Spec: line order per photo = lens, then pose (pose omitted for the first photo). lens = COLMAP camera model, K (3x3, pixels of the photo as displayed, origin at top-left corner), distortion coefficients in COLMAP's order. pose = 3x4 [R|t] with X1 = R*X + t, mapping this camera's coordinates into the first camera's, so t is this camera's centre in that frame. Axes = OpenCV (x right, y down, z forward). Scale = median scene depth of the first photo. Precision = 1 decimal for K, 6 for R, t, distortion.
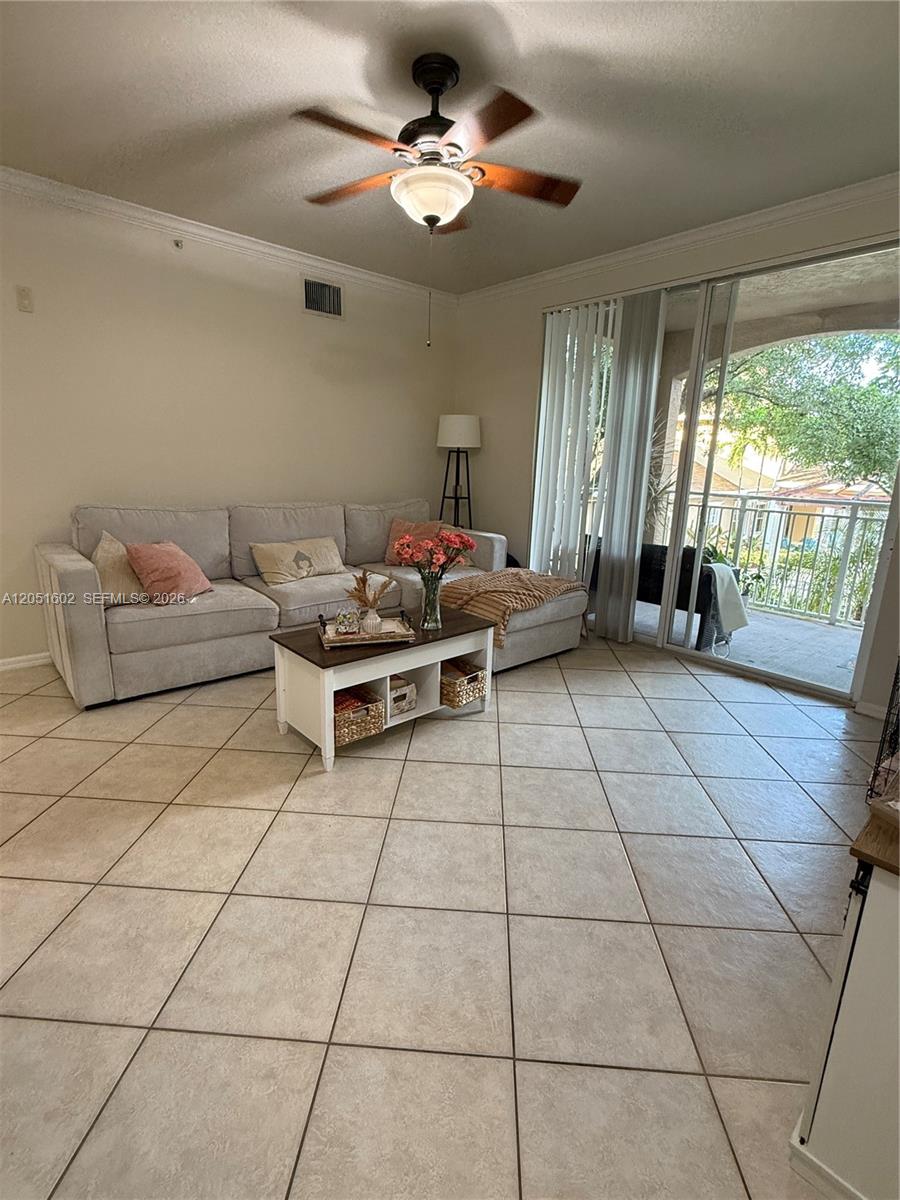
lens RADIAL K [[560.1, 0, 449.5], [0, 560.1, 602.1], [0, 0, 1]] dist [-0.003150, -0.000689]
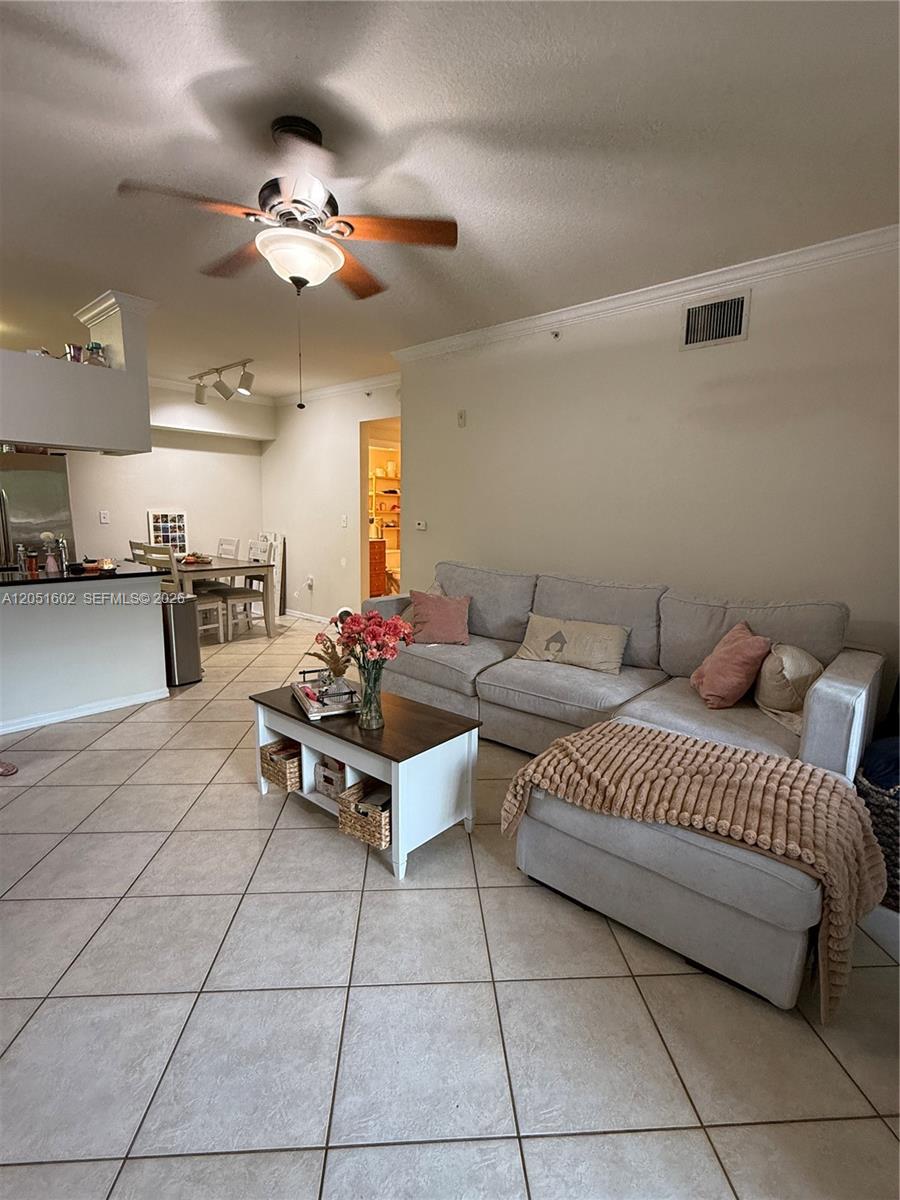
lens RADIAL K [[560.1, 0, 451.4], [0, 560.1, 603.3], [0, 0, 1]] dist [-0.003150, -0.000689]
pose [[0.126696, 0.133592, -0.982905, 0.672903], [-0.252108, 0.962689, 0.098348, -0.210051], [0.959369, 0.235338, 0.155648, 0.815592]]
